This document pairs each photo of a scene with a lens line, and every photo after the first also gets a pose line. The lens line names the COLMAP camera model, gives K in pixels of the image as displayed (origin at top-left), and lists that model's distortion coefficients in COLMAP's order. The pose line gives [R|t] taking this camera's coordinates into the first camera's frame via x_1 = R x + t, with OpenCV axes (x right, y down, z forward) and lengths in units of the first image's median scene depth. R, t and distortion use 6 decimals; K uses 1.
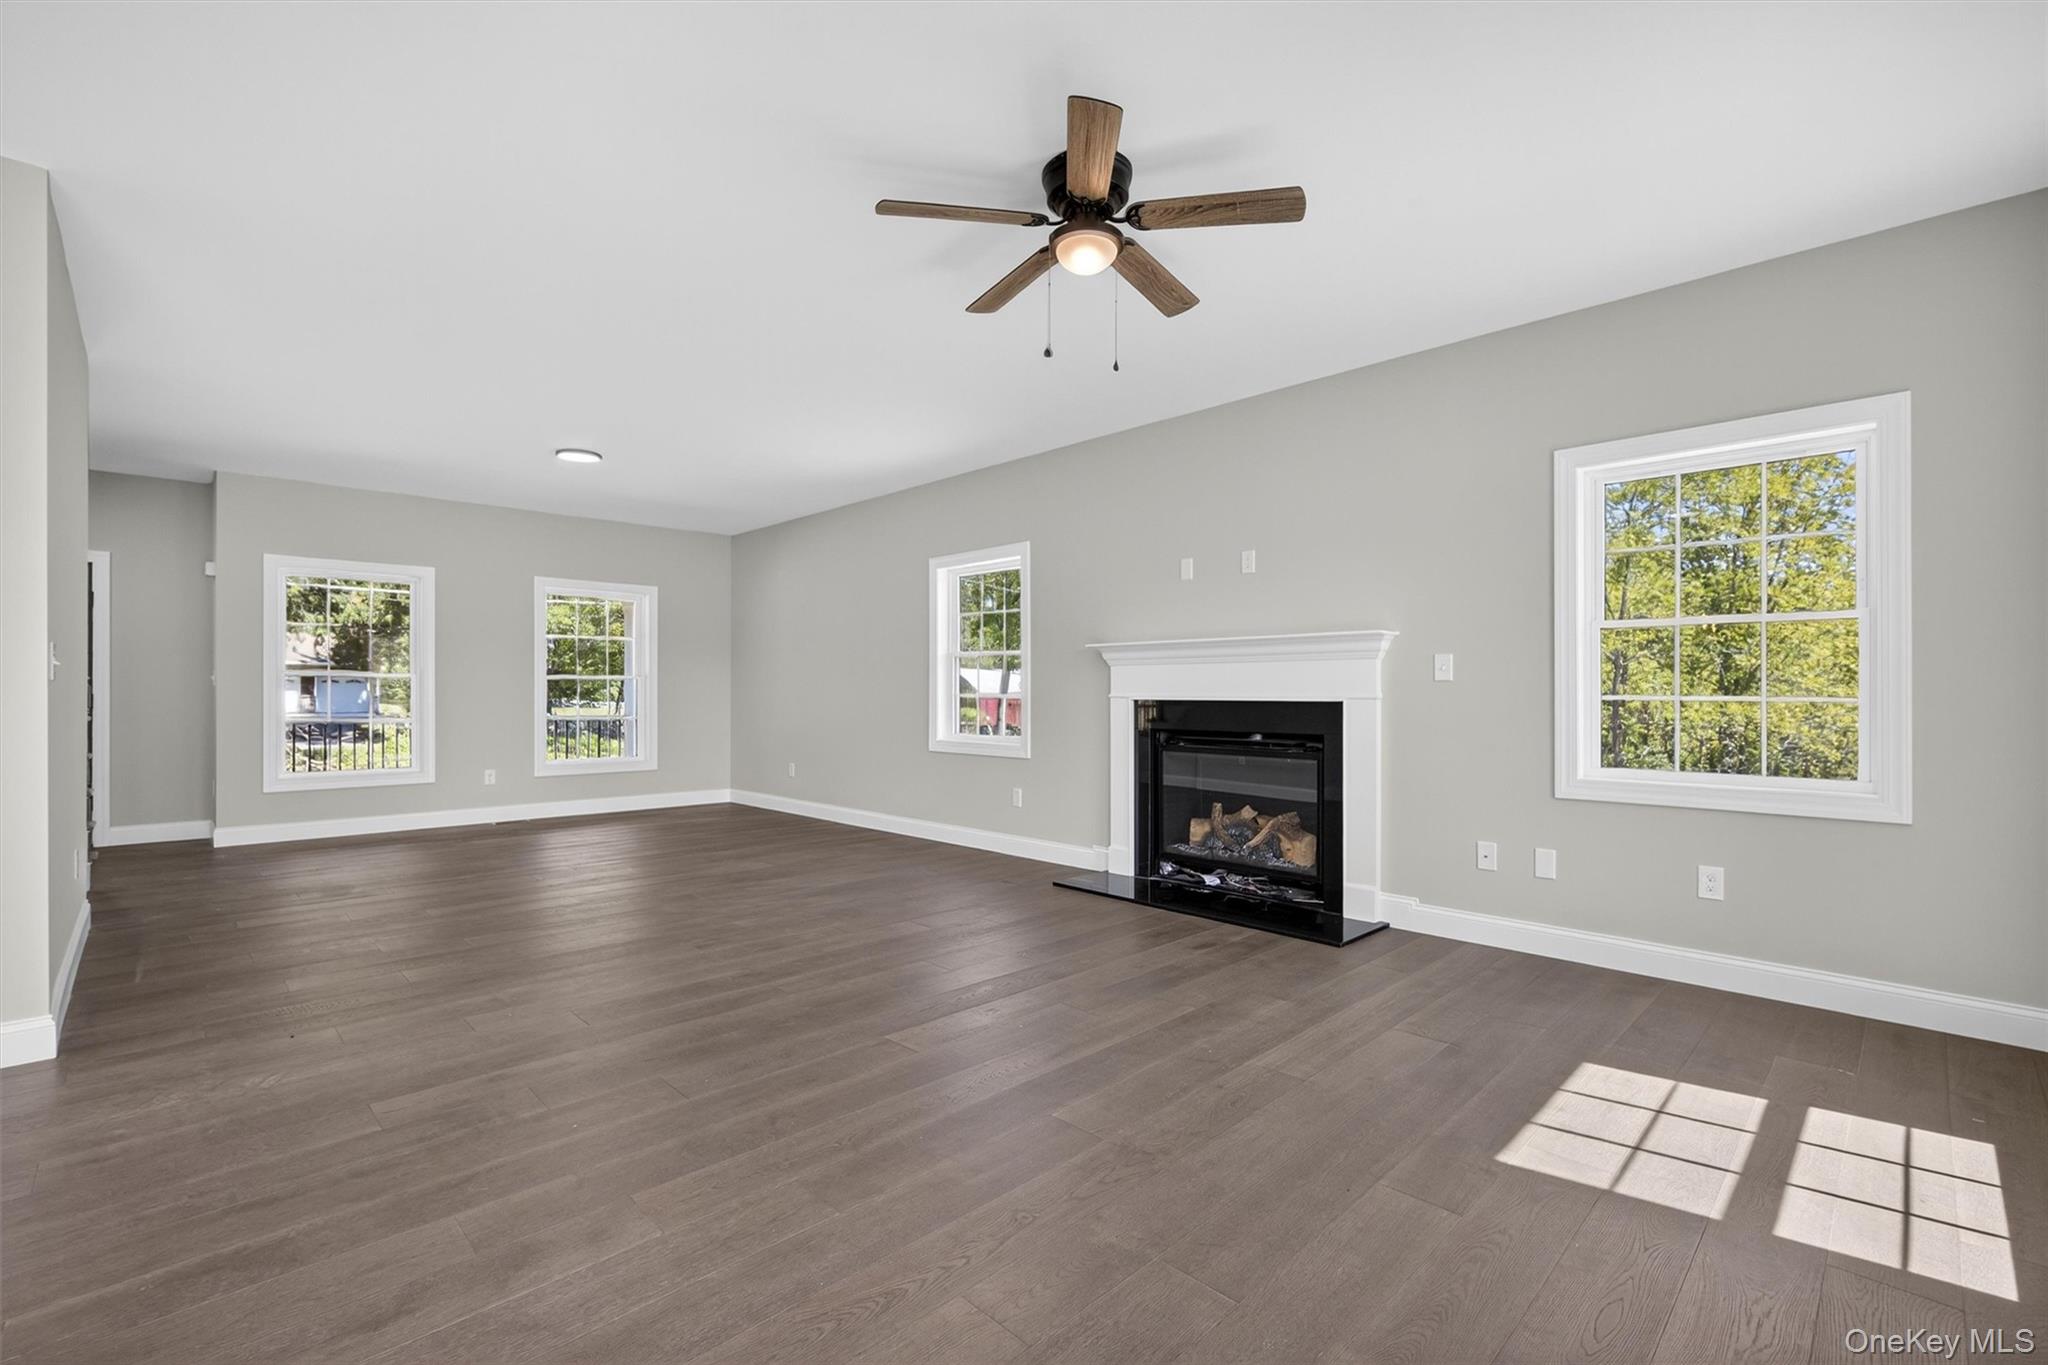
lens RADIAL K [[898.8, 0, 1020.0], [0, 898.8, 690.0], [0, 0, 1]] dist [-0.006660, -0.000384]
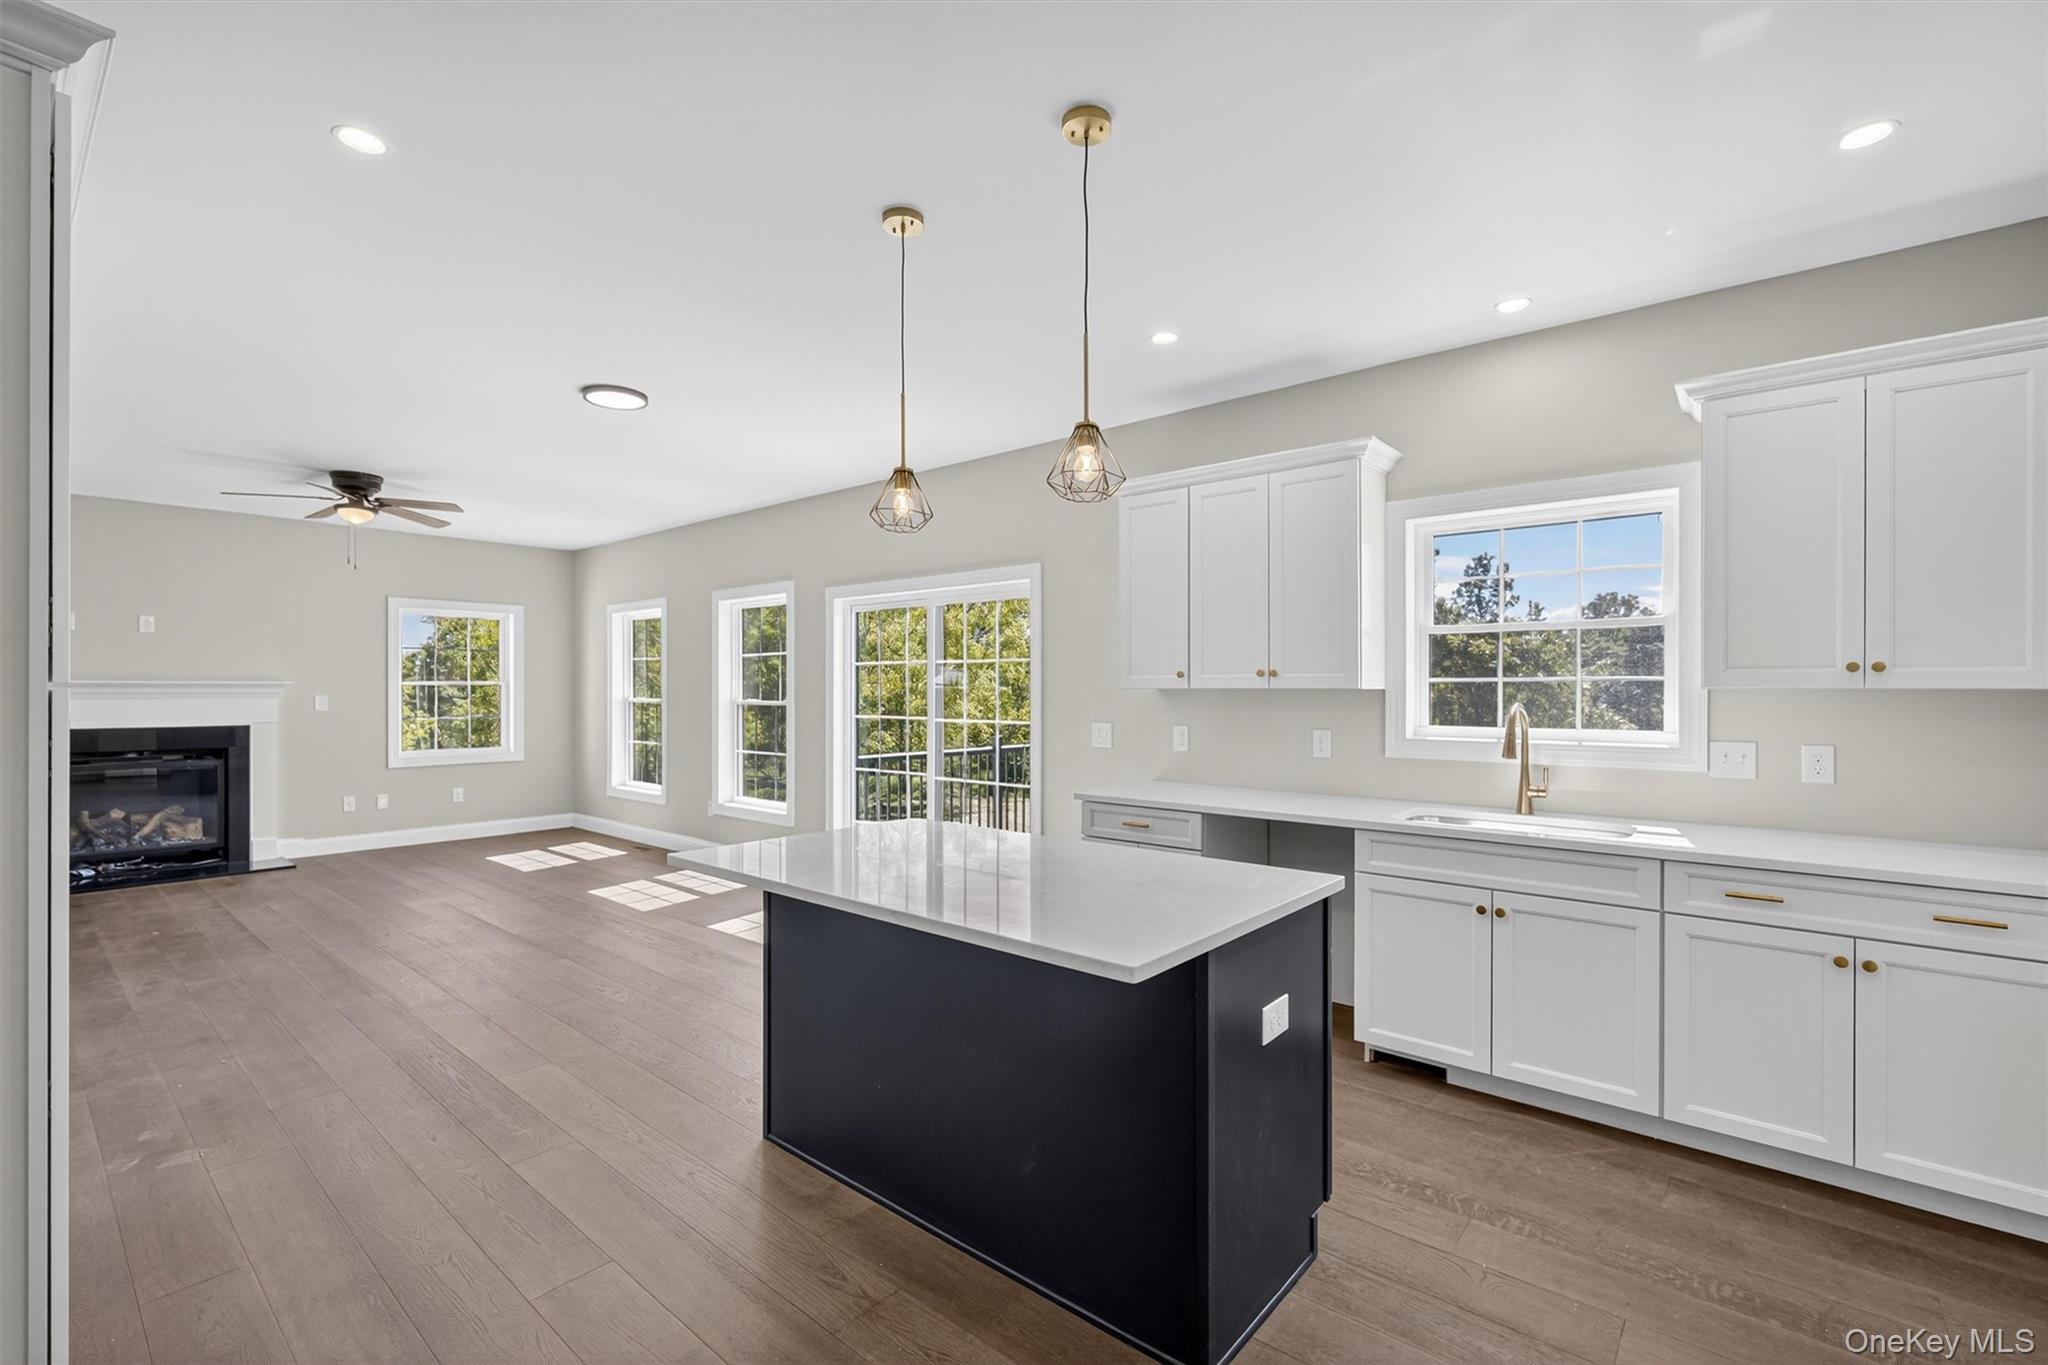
lens RADIAL K [[889.3, 0, 1030.2], [0, 889.3, 682.3], [0, 0, 1]] dist [-0.004223, 0.000148]
pose [[-0.100846, 0.004901, 0.994890, -1.314992], [-0.001200, 0.999987, -0.005048, -0.055418], [-0.994901, -0.001703, -0.100839, -0.205163]]
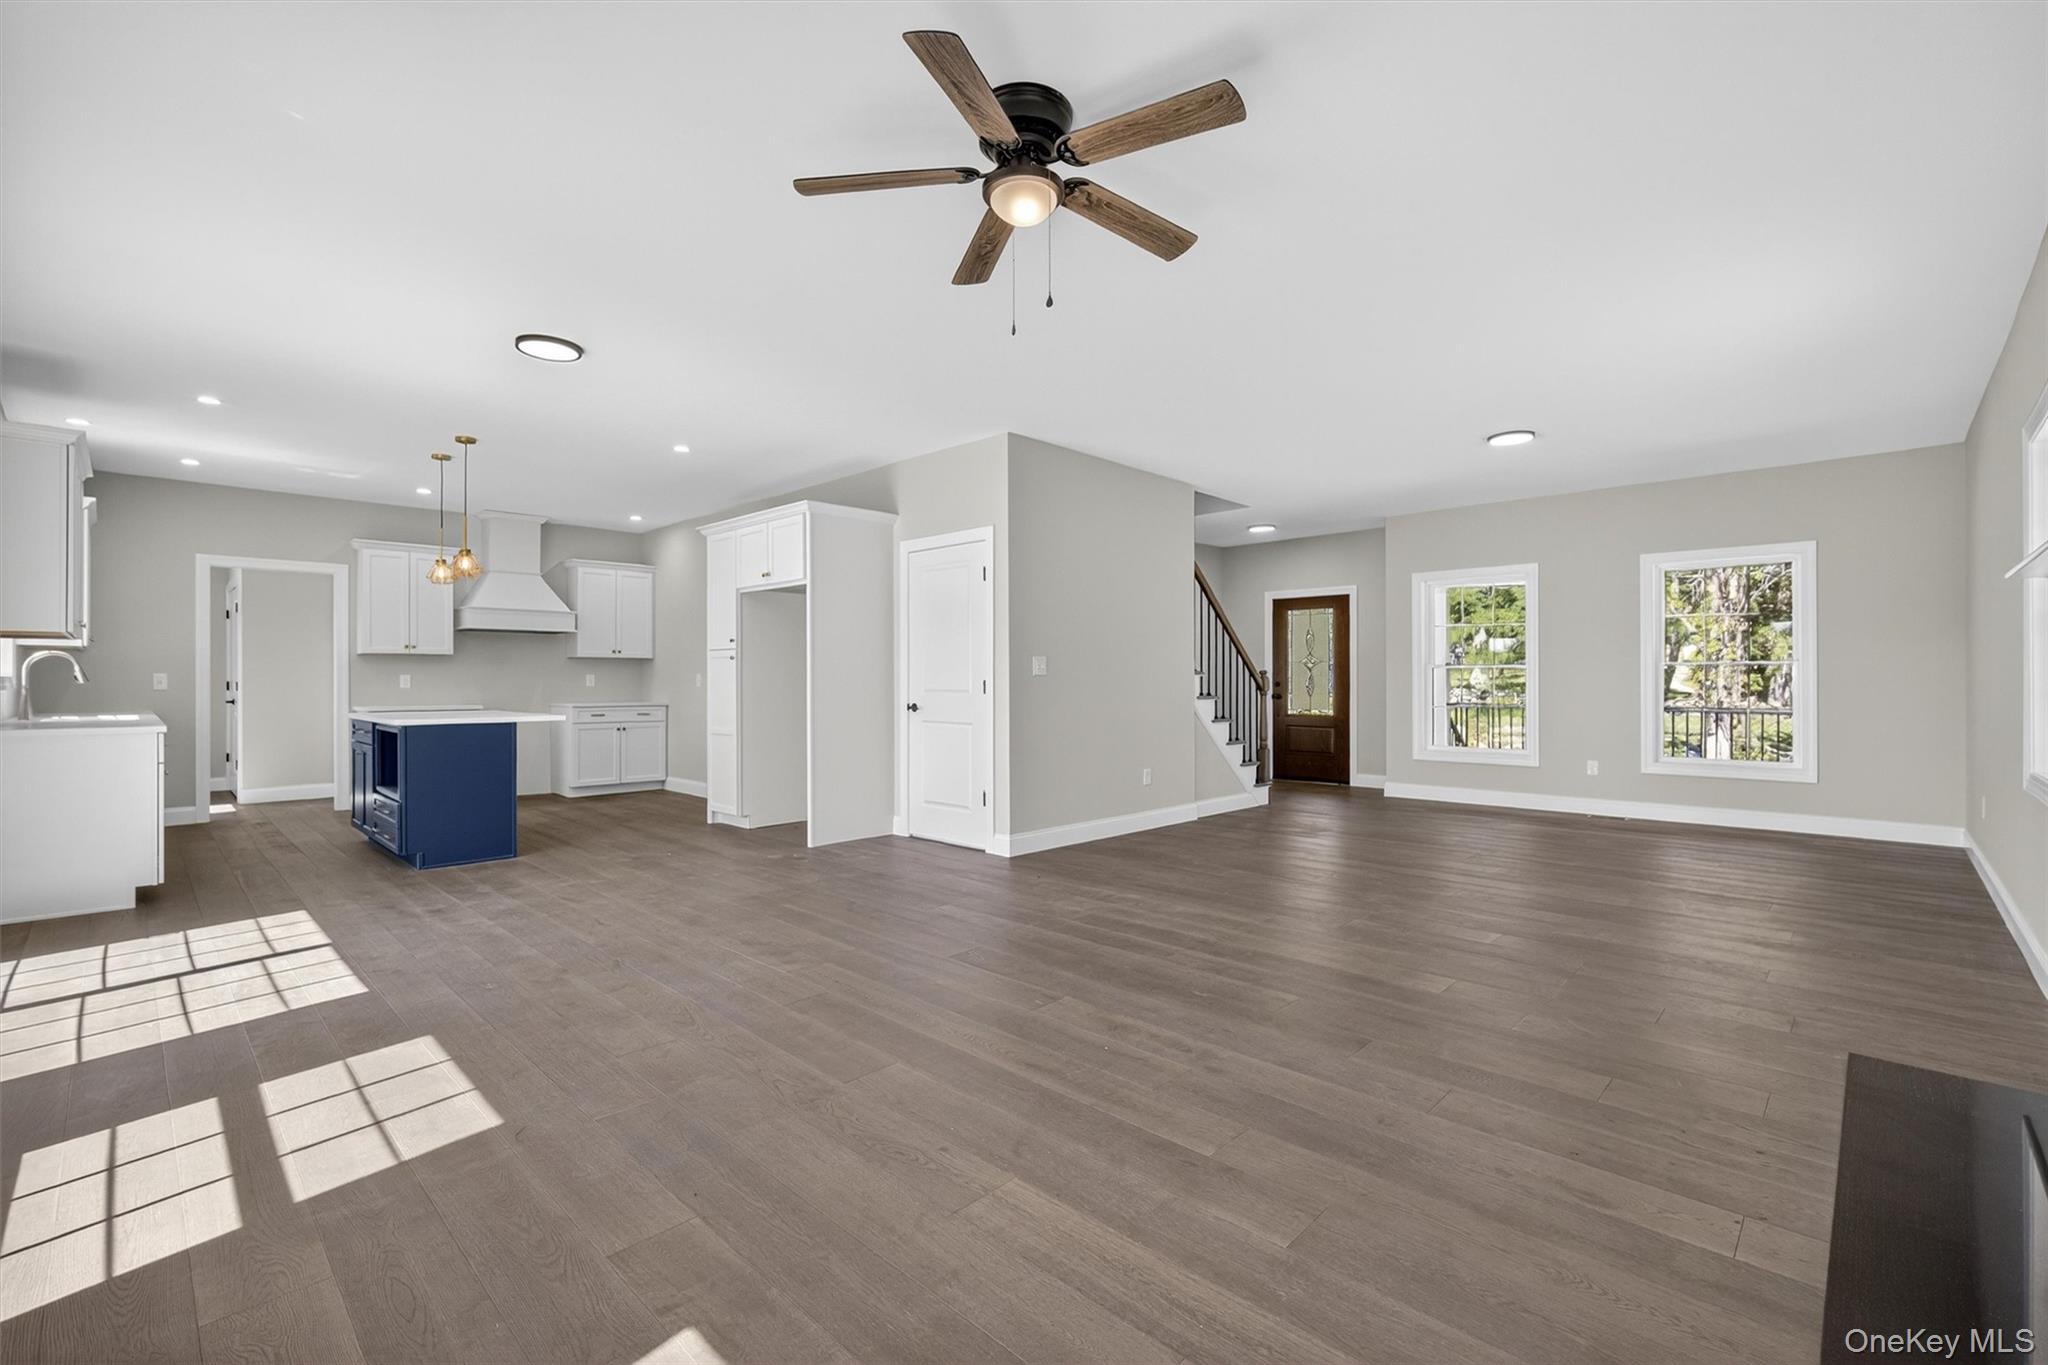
lens RADIAL K [[889.3, 0, 1030.2], [0, 889.3, 682.3], [0, 0, 1]] dist [-0.004223, 0.000148]
pose [[0.029752, 0.000889, -0.999557, 0.620703], [0.002612, 0.999996, 0.000967, 0.002878], [0.999554, -0.002639, 0.029750, 0.621876]]
